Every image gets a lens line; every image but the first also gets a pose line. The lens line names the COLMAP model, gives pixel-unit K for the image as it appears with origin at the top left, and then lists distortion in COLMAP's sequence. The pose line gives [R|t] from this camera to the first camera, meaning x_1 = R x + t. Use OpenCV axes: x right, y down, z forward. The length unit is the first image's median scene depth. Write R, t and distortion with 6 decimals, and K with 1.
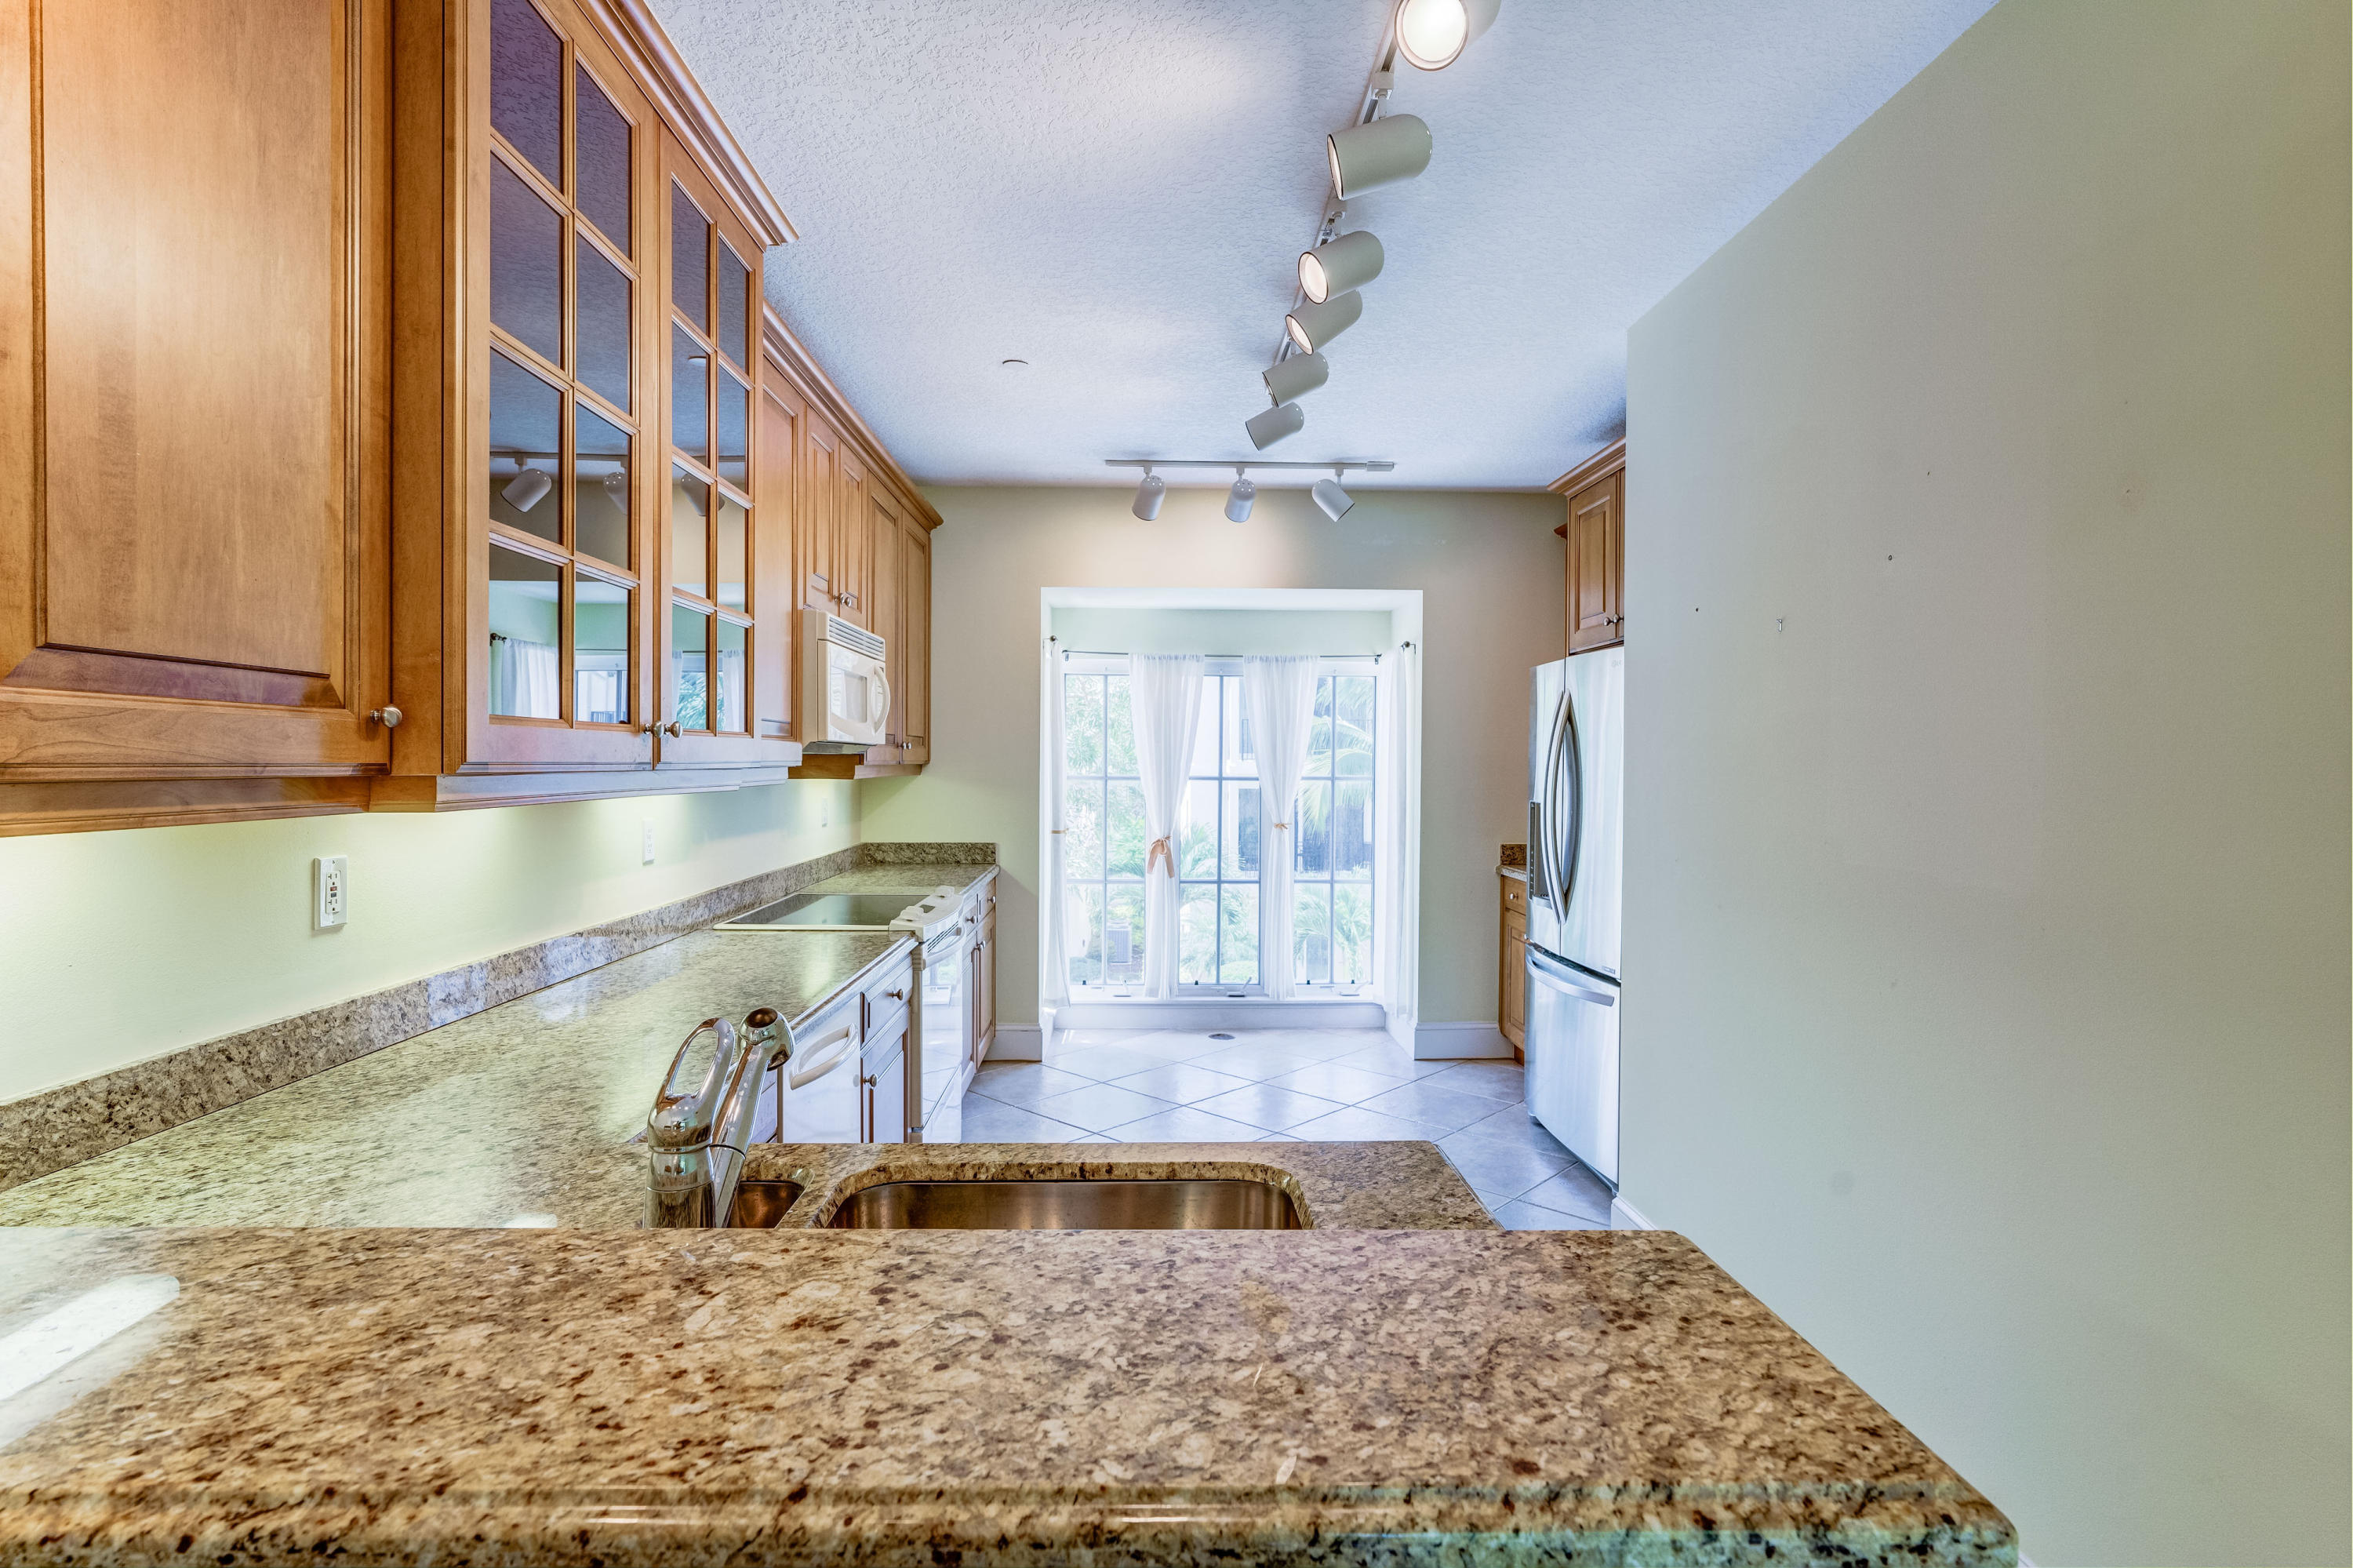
lens RADIAL K [[1226.0, 0, 1176.5], [0, 1226.0, 784.0], [0, 0, 1]] dist [0.002862, 0.000052]
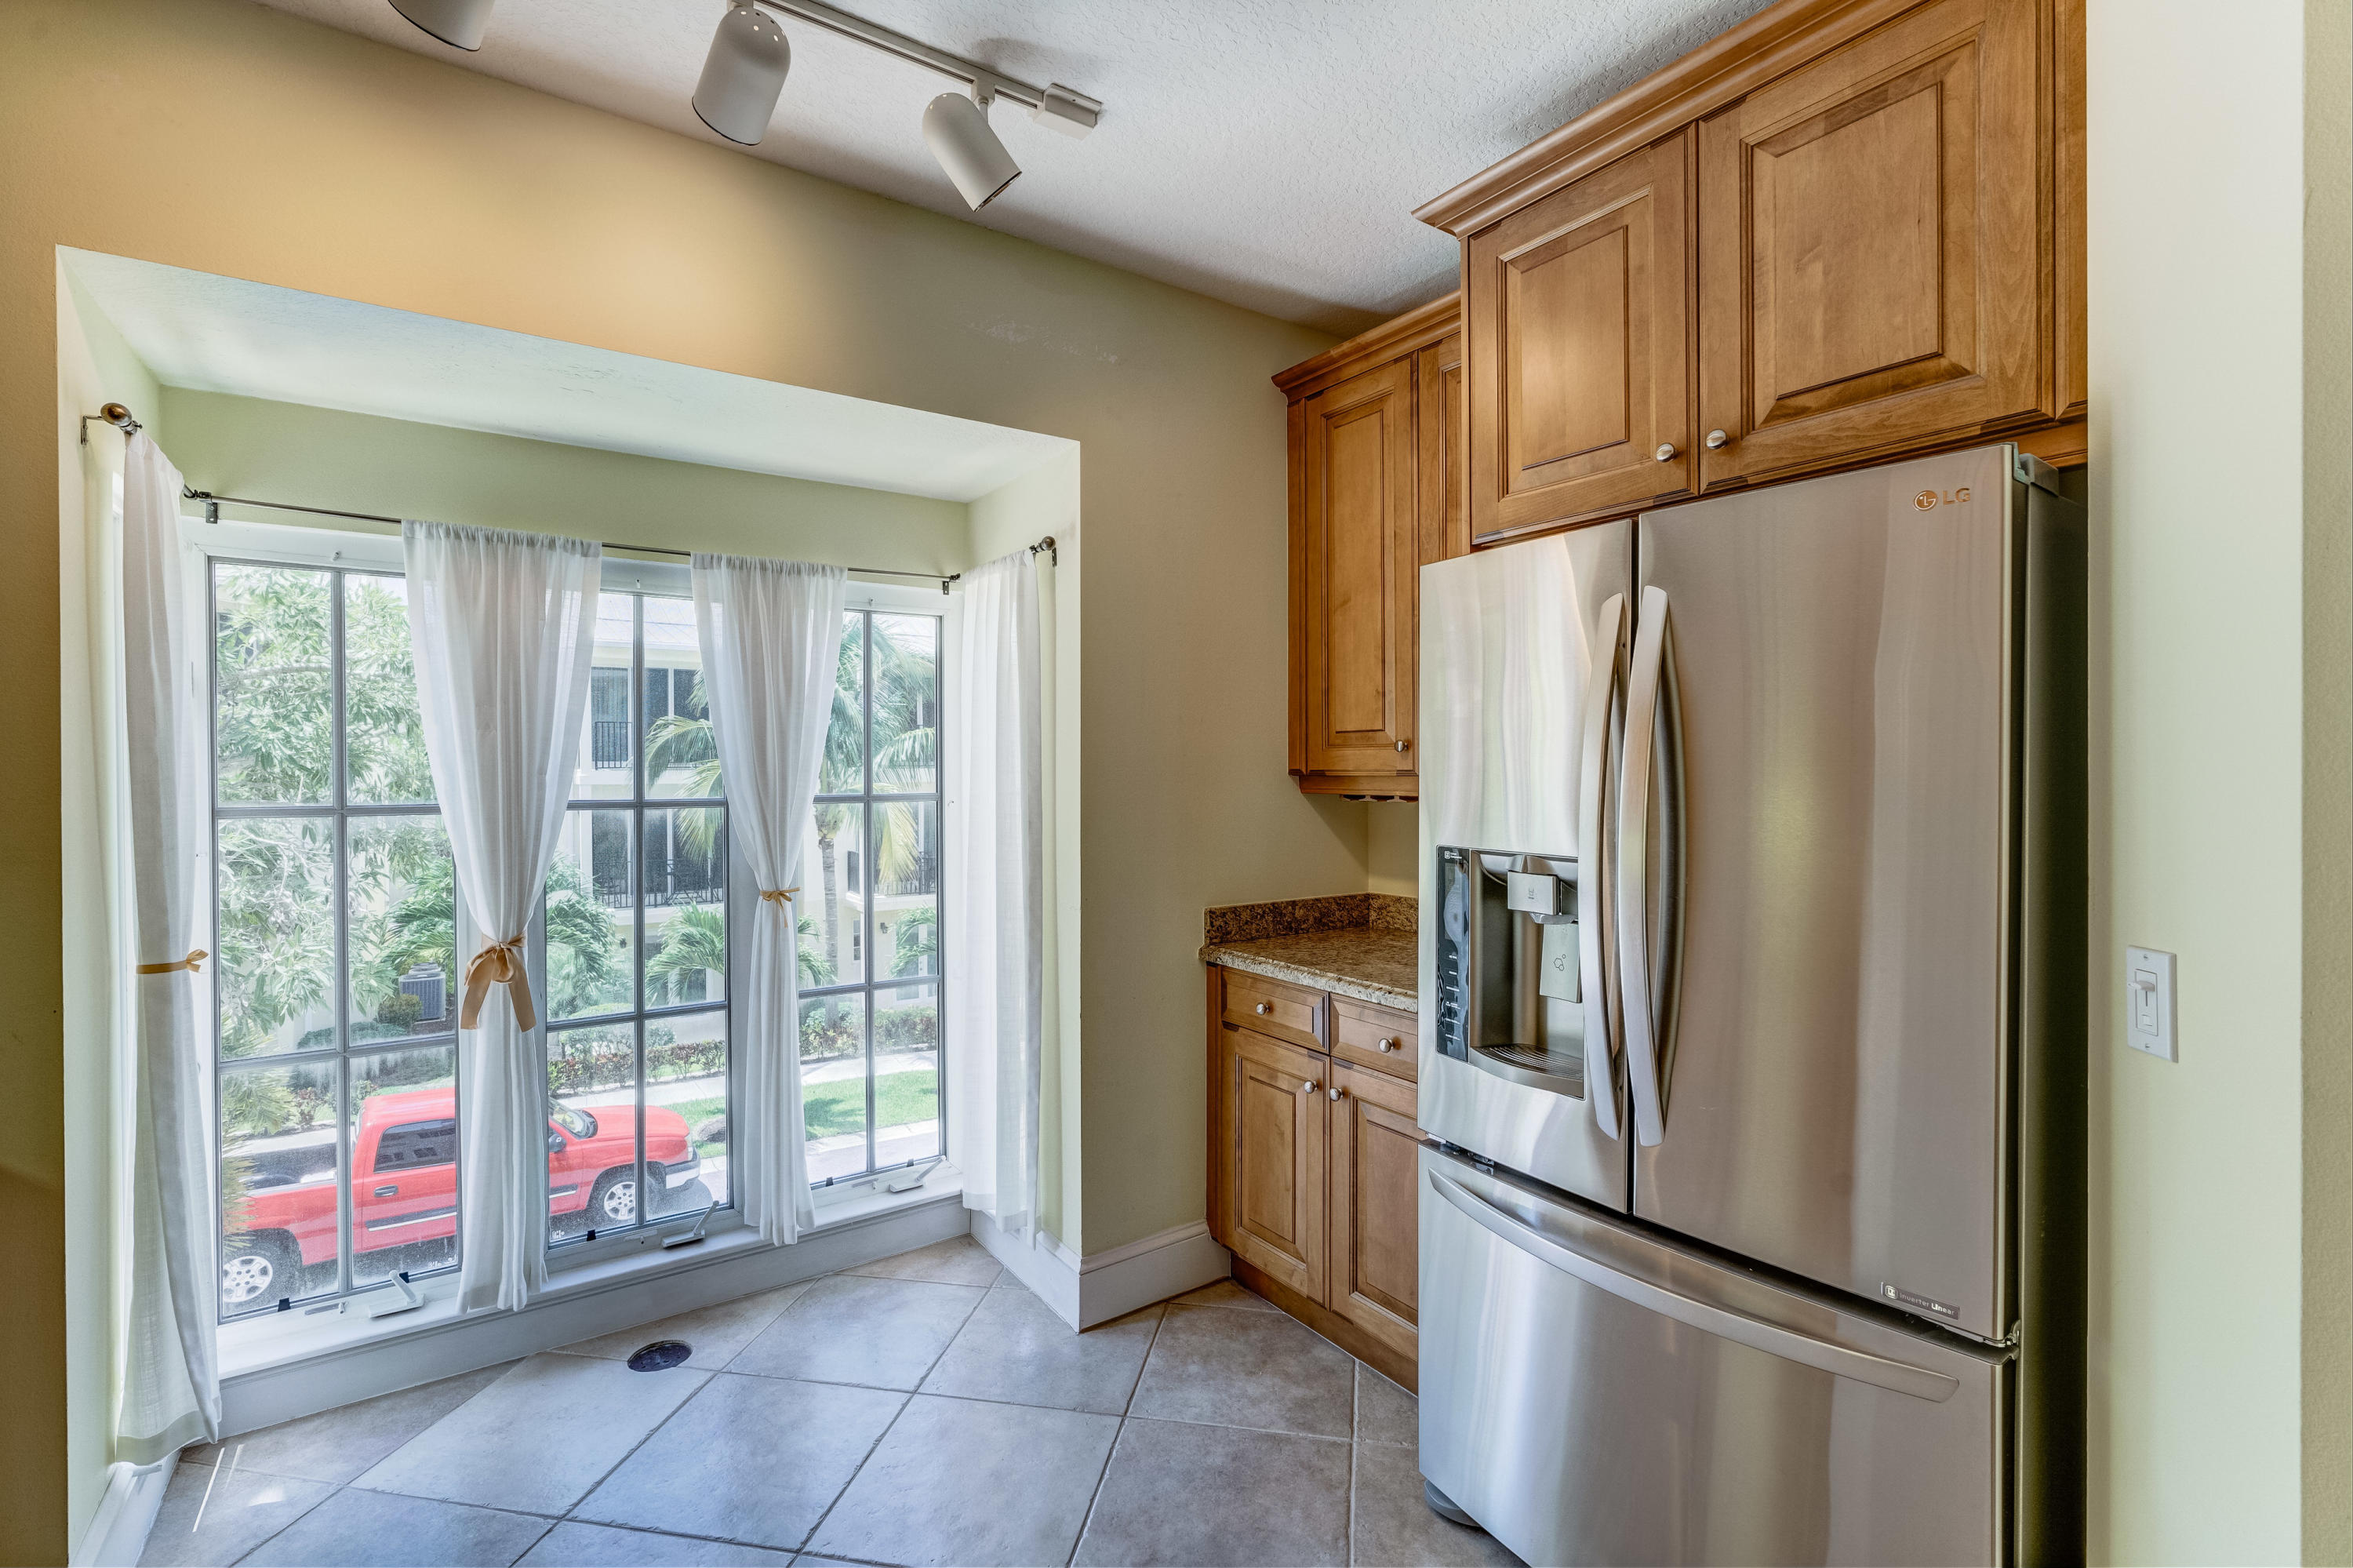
lens RADIAL K [[1045.3, 0, 1174.1], [0, 1045.3, 776.4], [0, 0, 1]] dist [-0.002914, 0.001235]
pose [[0.840506, -0.014820, 0.541600, -0.011099], [0.020096, 0.999791, -0.003830, -0.010662], [-0.541429, 0.014103, 0.840628, 0.570493]]
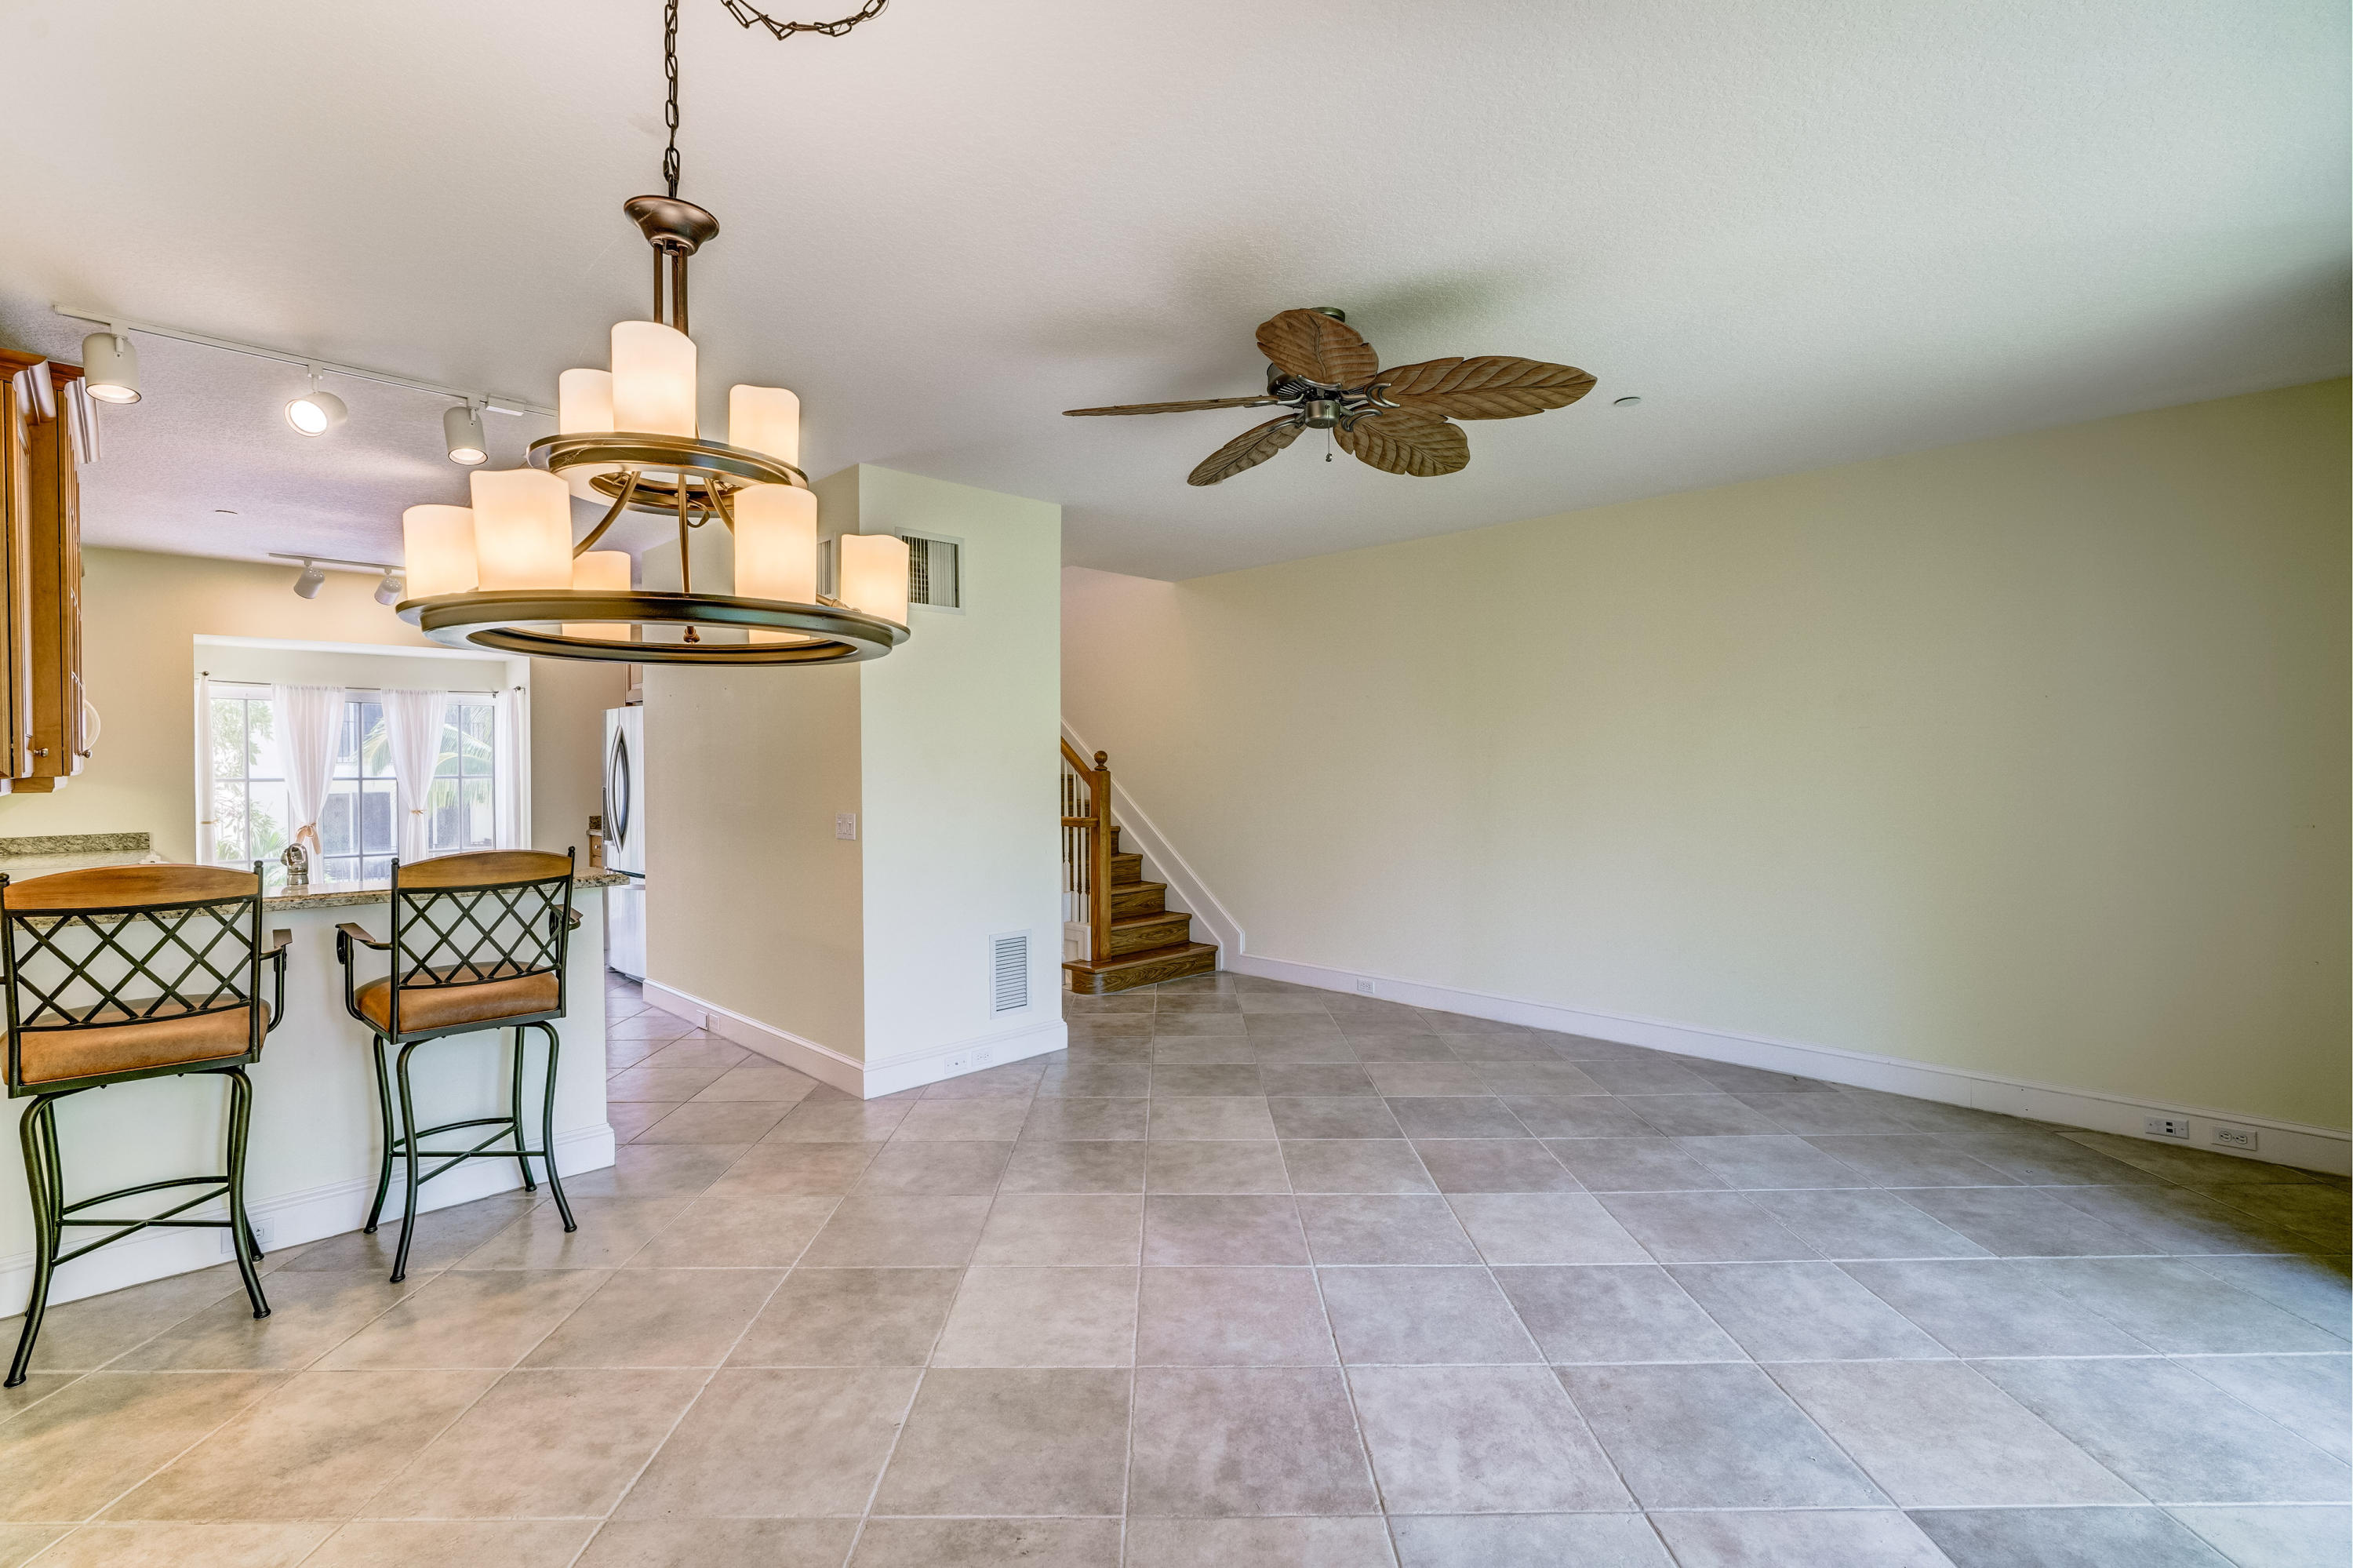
lens RADIAL K [[1010.5, 0, 1137.0], [0, 1010.5, 773.6], [0, 0, 1]] dist [0.000314, -0.000027]
pose [[0.740365, -0.015914, 0.672017, -0.085270], [0.020423, 0.999791, 0.001176, 0.006456], [-0.671895, 0.012854, 0.740535, -0.428252]]
